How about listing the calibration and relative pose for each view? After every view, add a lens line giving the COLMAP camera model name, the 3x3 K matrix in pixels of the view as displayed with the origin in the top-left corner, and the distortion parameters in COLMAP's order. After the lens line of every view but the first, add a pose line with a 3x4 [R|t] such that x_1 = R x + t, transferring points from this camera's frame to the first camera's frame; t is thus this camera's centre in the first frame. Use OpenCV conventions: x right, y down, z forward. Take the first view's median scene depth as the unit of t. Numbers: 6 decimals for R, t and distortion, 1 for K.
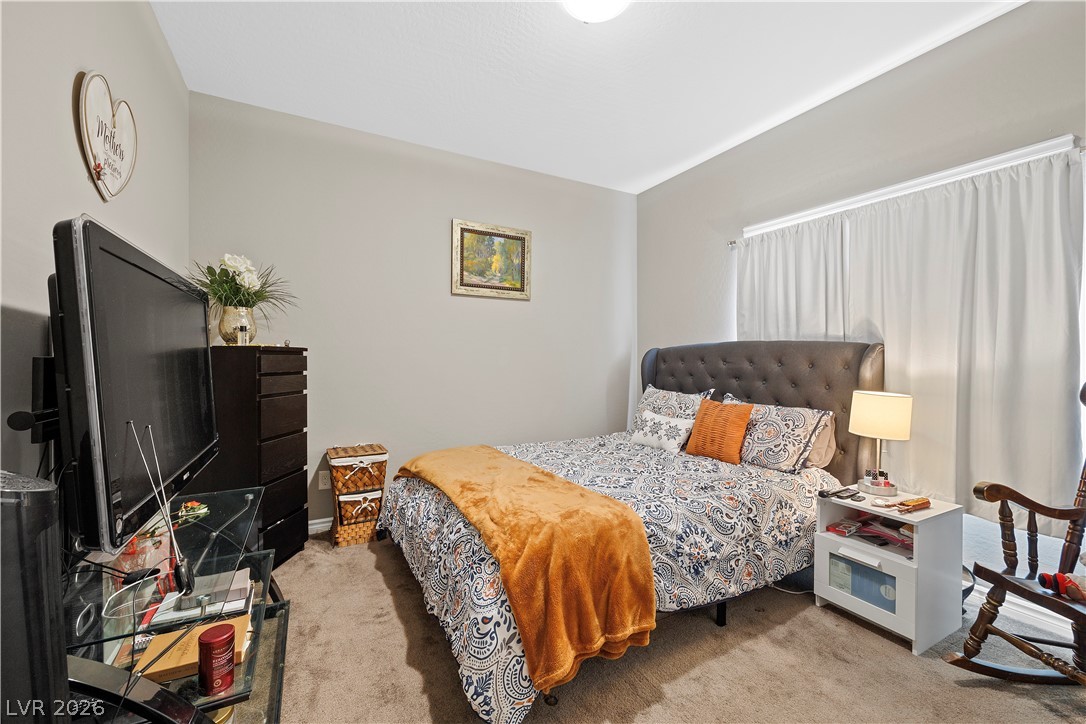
lens RADIAL K [[434.9, 0, 543.0], [0, 434.9, 362.0], [0, 0, 1]] dist [-0.002077, -0.000329]
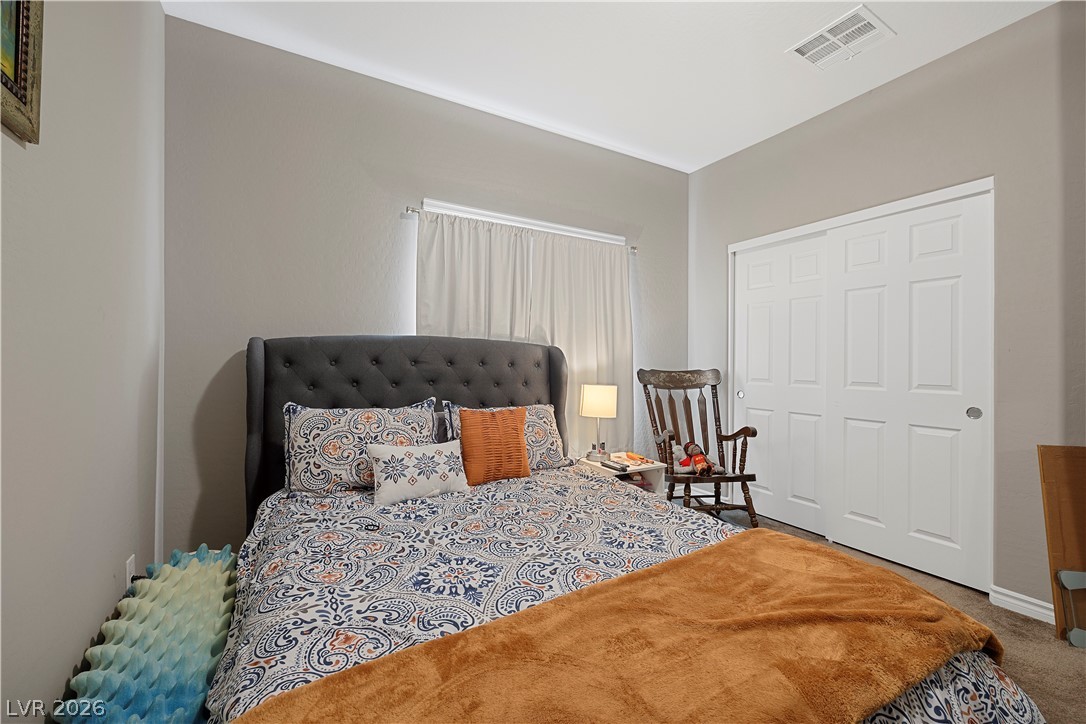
lens RADIAL K [[434.9, 0, 543.0], [0, 434.9, 362.0], [0, 0, 1]] dist [-0.002077, -0.000329]
pose [[-0.026749, -0.005457, 0.999627, -0.386575], [0.004916, 0.999972, 0.005591, -0.002763], [-0.999630, 0.005063, -0.026721, 0.855809]]
